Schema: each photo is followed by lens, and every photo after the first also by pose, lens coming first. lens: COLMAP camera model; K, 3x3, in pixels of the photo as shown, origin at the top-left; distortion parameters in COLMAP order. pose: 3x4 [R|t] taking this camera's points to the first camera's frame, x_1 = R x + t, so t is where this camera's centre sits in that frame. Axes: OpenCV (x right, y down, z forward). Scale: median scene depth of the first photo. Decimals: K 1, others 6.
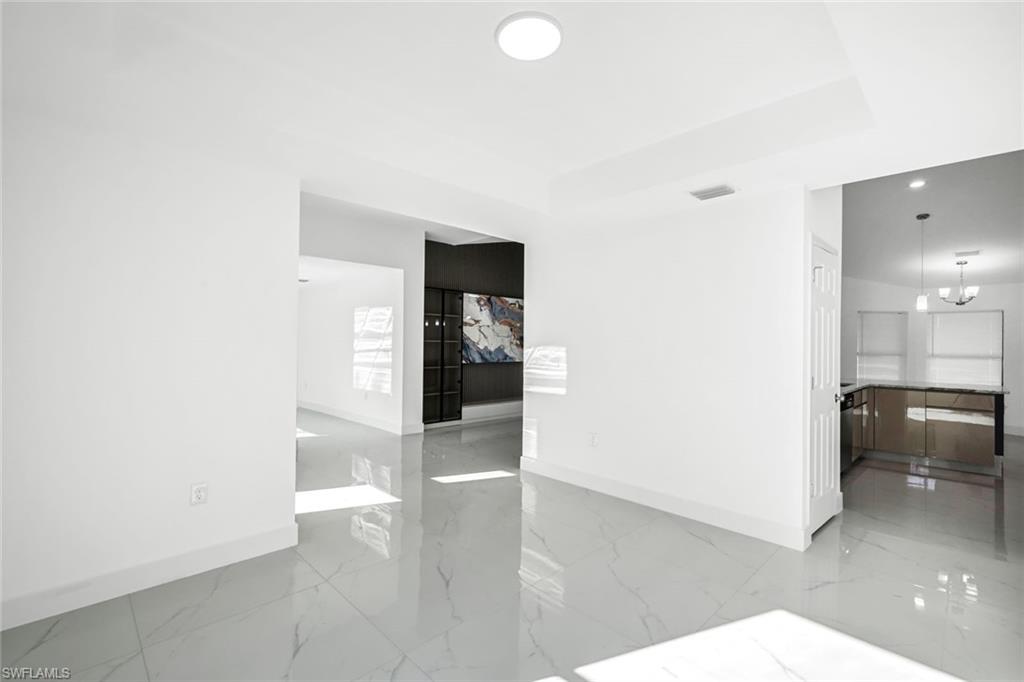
lens RADIAL K [[453.3, 0, 503.7], [0, 453.3, 339.9], [0, 0, 1]] dist [0.007715, -0.000539]
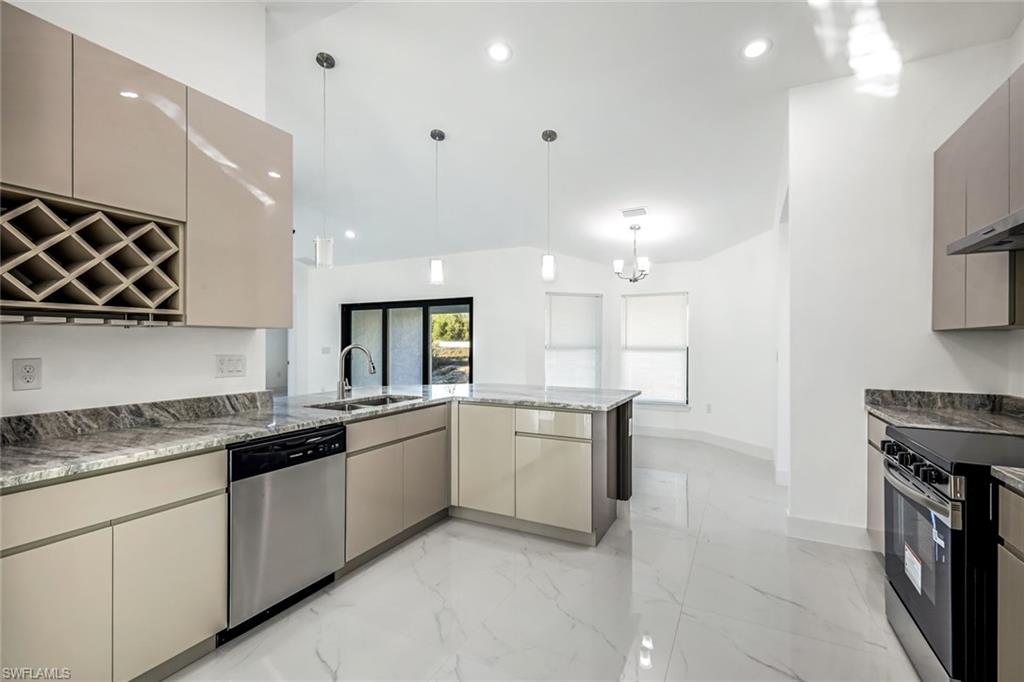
lens RADIAL K [[453.3, 0, 504.9], [0, 453.3, 343.5], [0, 0, 1]] dist [0.007715, -0.000539]
pose [[0.949457, -0.011144, 0.313700, 0.467890], [0.008077, 0.999906, 0.011076, 0.014934], [-0.313794, -0.007983, 0.949458, 0.287259]]
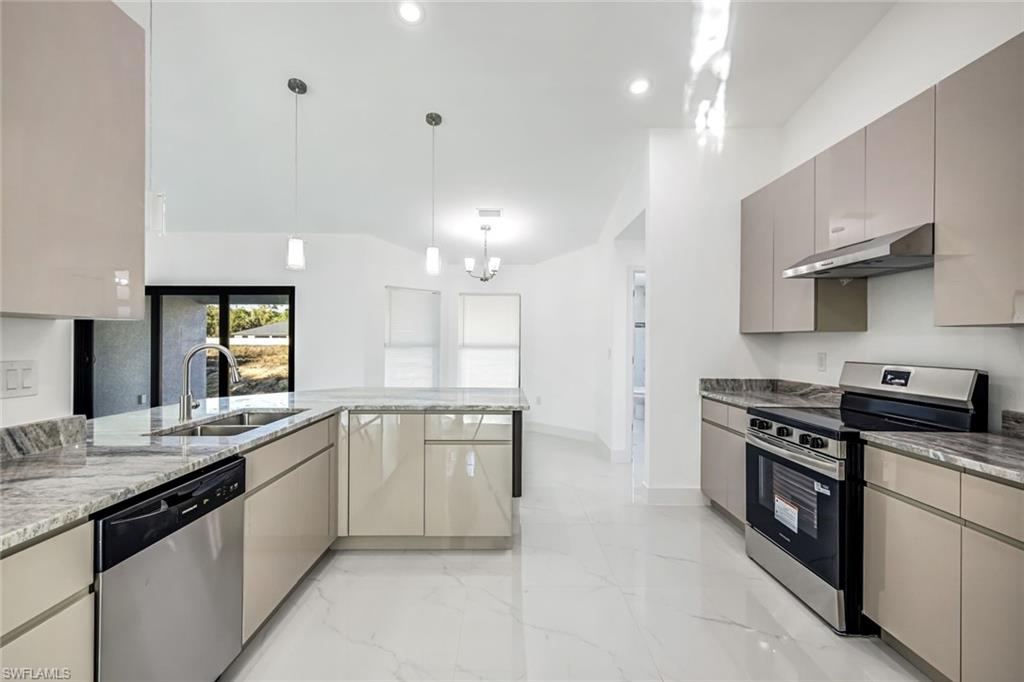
lens RADIAL K [[453.3, 0, 510.0], [0, 453.3, 340.8], [0, 0, 1]] dist [0.007715, -0.000539]
pose [[0.689453, -0.009386, 0.724270, 0.392860], [-0.000898, 0.999904, 0.013812, 0.013358], [-0.724330, -0.010173, 0.689378, 0.362482]]
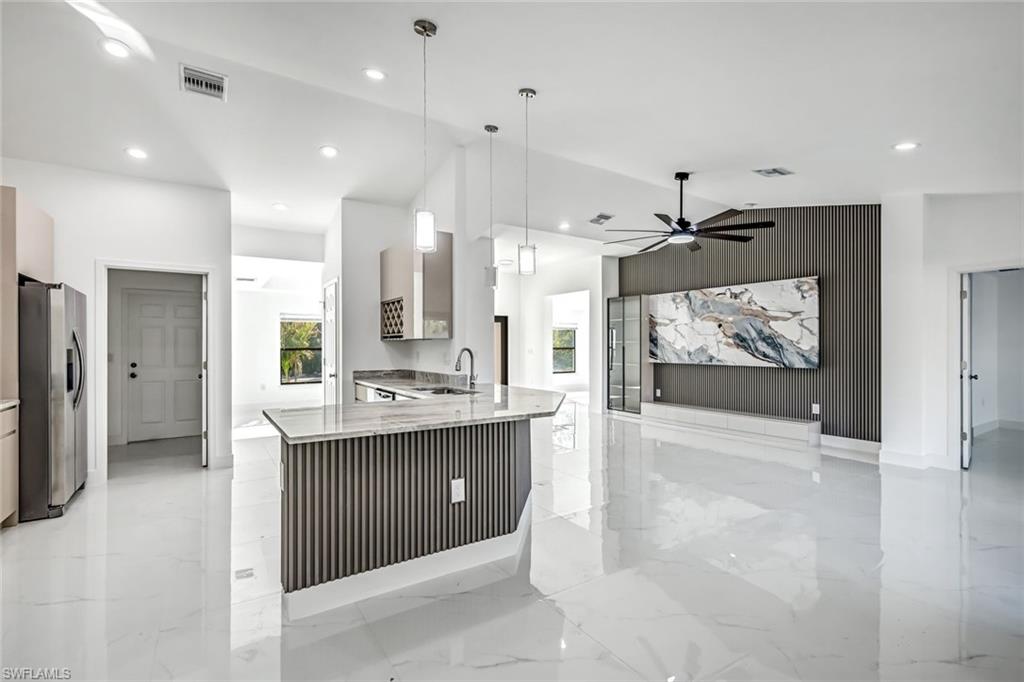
lens RADIAL K [[453.3, 0, 518.1], [0, 453.3, 344.8], [0, 0, 1]] dist [0.007715, -0.000539]
pose [[-0.167463, -0.012552, -0.985798, 0.941530], [0.004528, 0.999899, -0.013501, 0.022518], [0.985868, -0.006724, -0.167390, 0.827288]]
